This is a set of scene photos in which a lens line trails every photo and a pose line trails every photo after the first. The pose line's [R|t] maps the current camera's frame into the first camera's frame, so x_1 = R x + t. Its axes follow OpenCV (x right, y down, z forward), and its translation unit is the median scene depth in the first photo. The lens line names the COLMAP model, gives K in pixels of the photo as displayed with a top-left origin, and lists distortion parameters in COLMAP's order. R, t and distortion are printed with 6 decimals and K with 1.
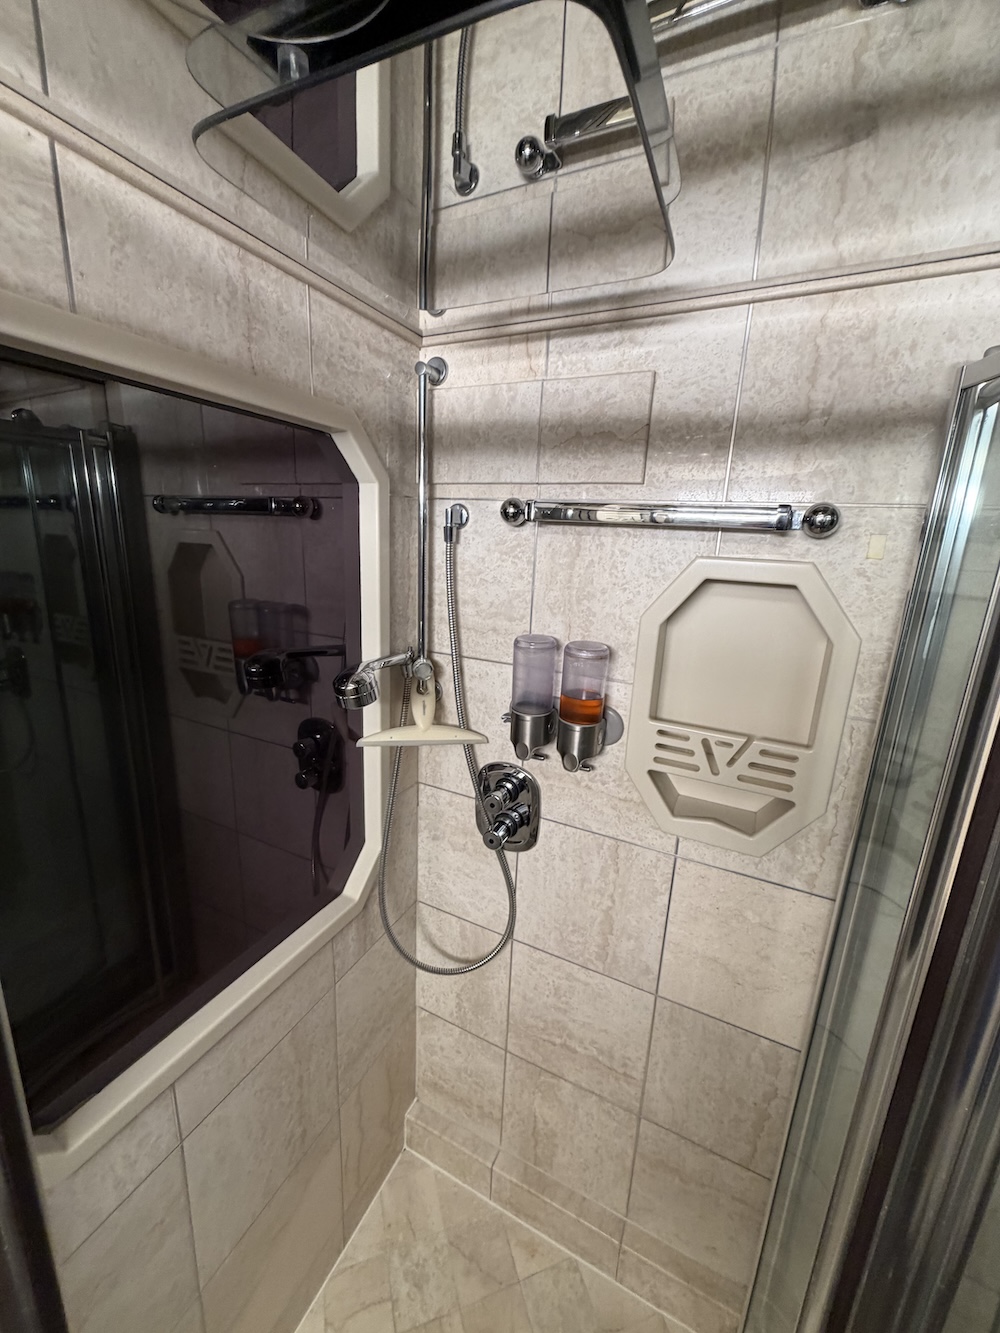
lens RADIAL K [[531.8, 0, 497.5], [0, 531.8, 661.2], [0, 0, 1]] dist [0.001056, -0.000226]
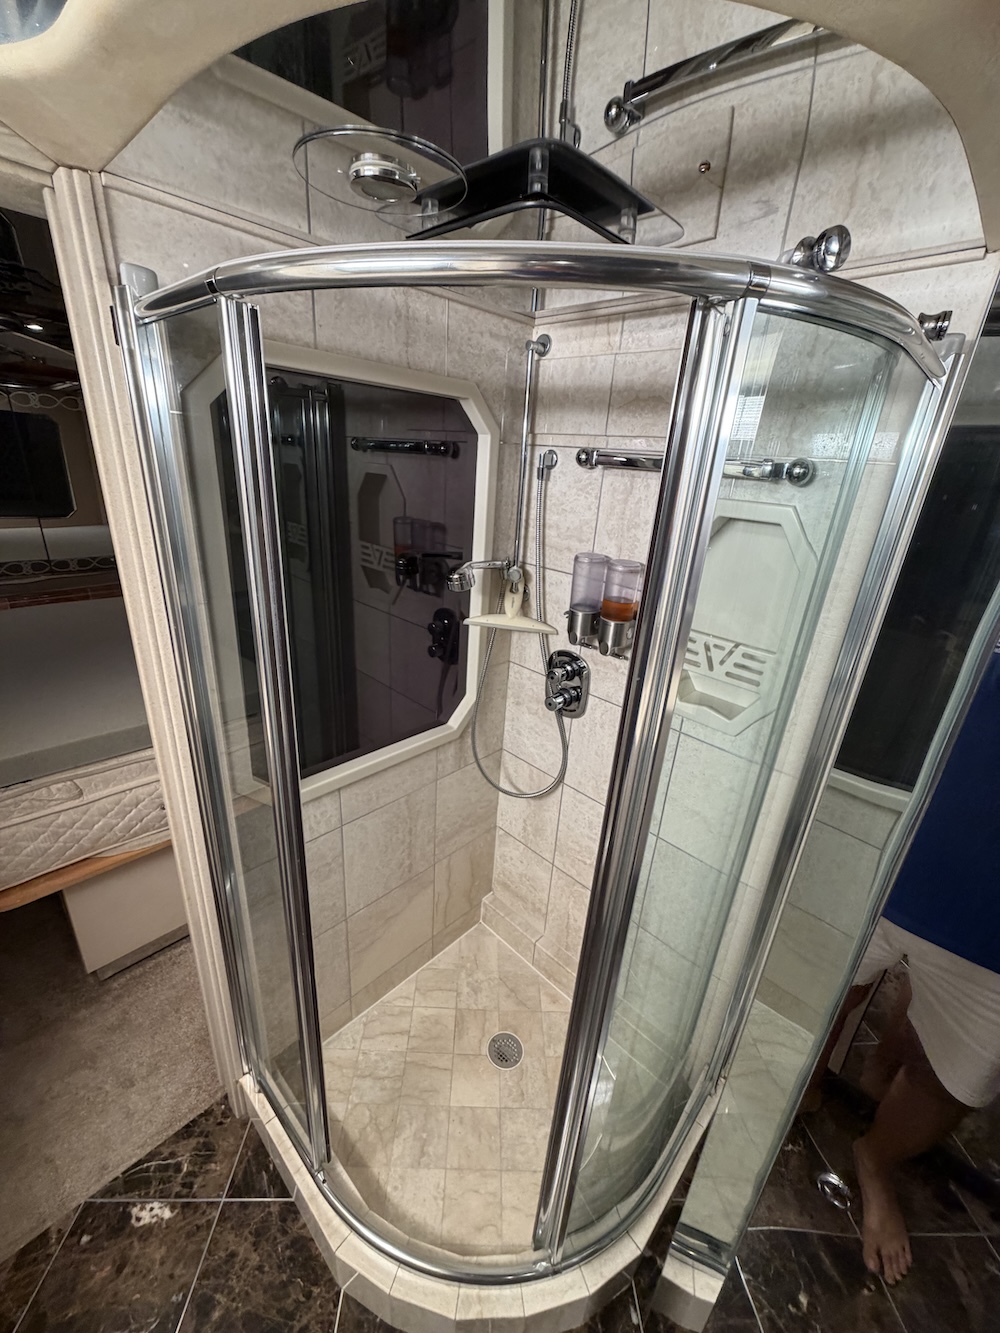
lens RADIAL K [[531.8, 0, 497.5], [0, 531.8, 661.2], [0, 0, 1]] dist [0.001056, -0.000226]
pose [[0.950516, 0.129232, -0.282520, 0.234847], [-0.095013, 0.986727, 0.131692, 0.060009], [0.295789, -0.098332, 0.950179, -0.339664]]
